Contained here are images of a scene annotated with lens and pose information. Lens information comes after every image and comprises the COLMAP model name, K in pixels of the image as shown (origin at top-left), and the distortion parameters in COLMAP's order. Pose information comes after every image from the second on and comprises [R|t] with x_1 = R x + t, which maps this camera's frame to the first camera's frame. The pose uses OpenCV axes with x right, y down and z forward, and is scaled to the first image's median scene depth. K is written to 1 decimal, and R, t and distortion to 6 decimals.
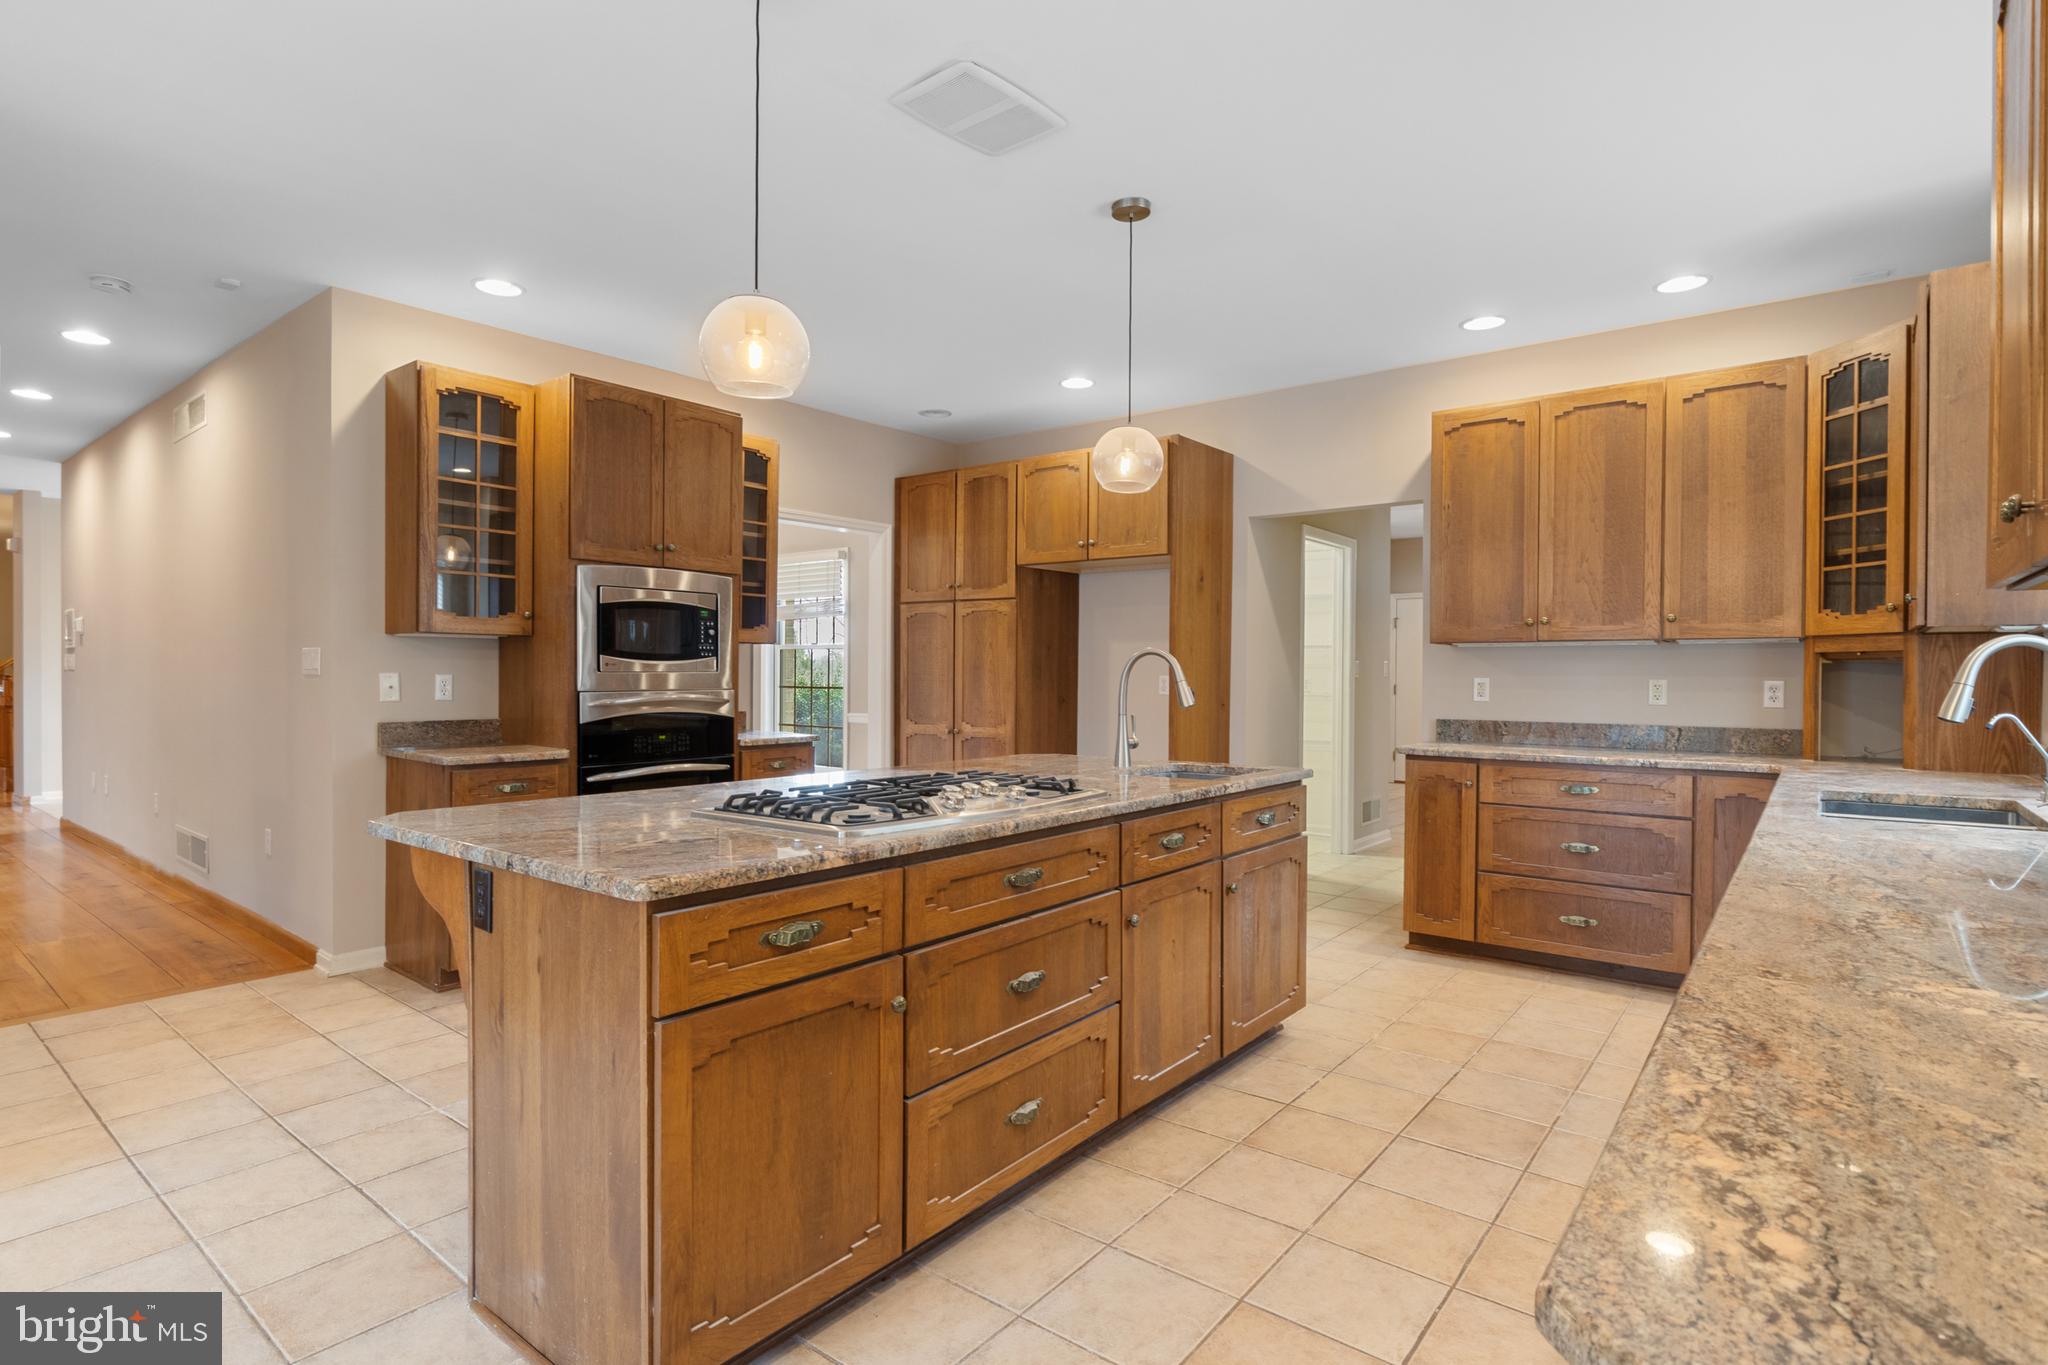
lens RADIAL K [[1022.3, 0, 1020.7], [0, 1022.3, 681.0], [0, 0, 1]] dist [-0.007323, -0.000248]
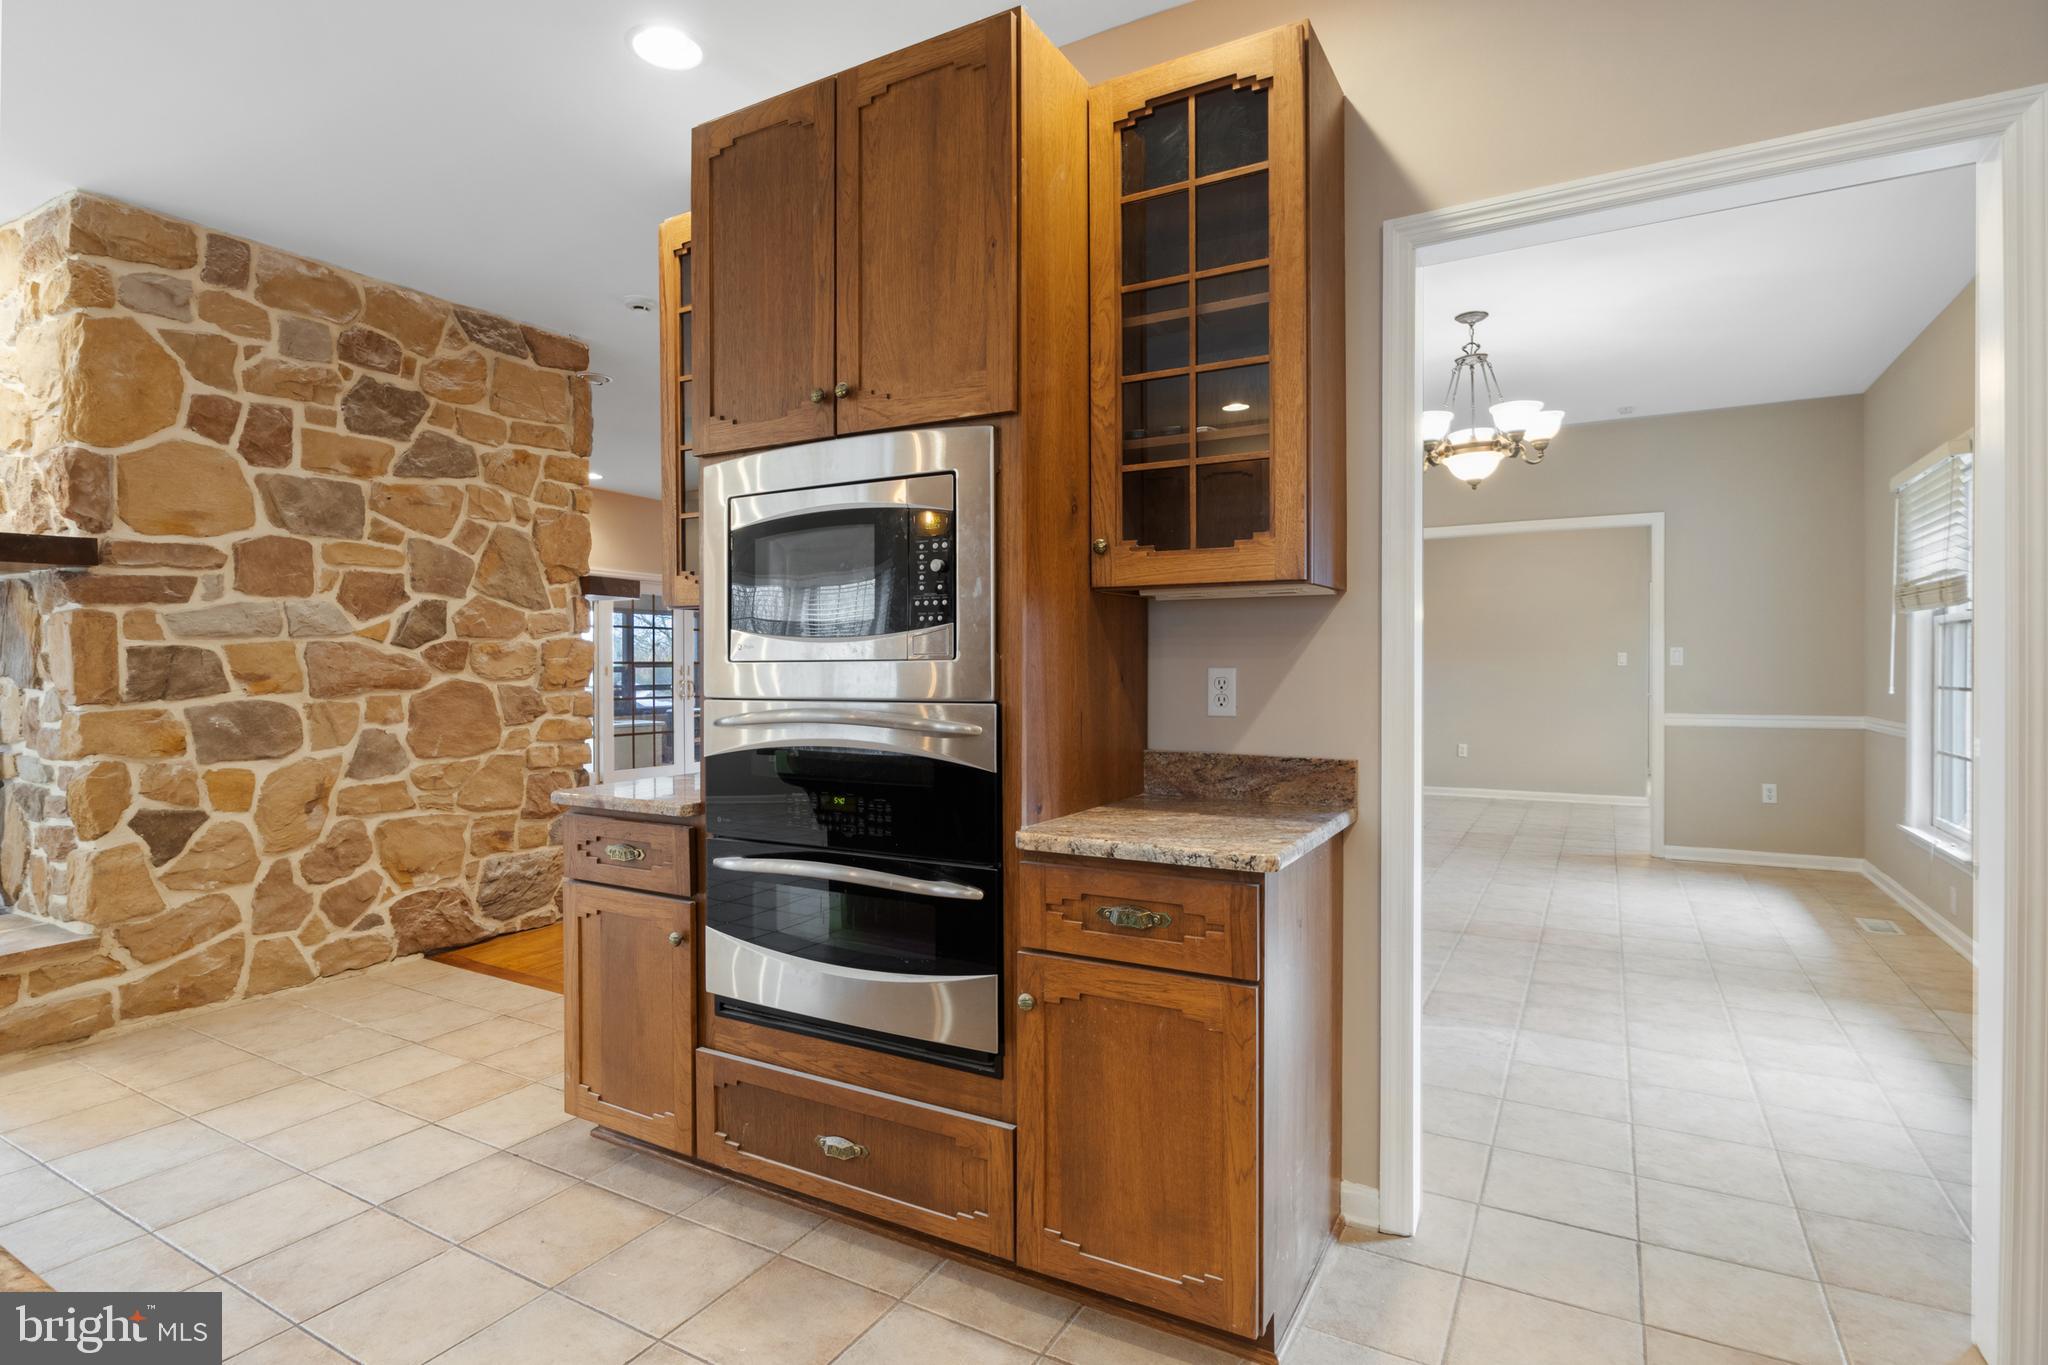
lens RADIAL K [[1022.3, 0, 1018.4], [0, 1022.3, 669.6], [0, 0, 1]] dist [-0.007323, -0.000248]
pose [[0.142493, -0.004505, -0.989786, 0.133090], [-0.002367, 0.999985, -0.004892, -0.003172], [0.989793, 0.003040, 0.142480, 1.071151]]
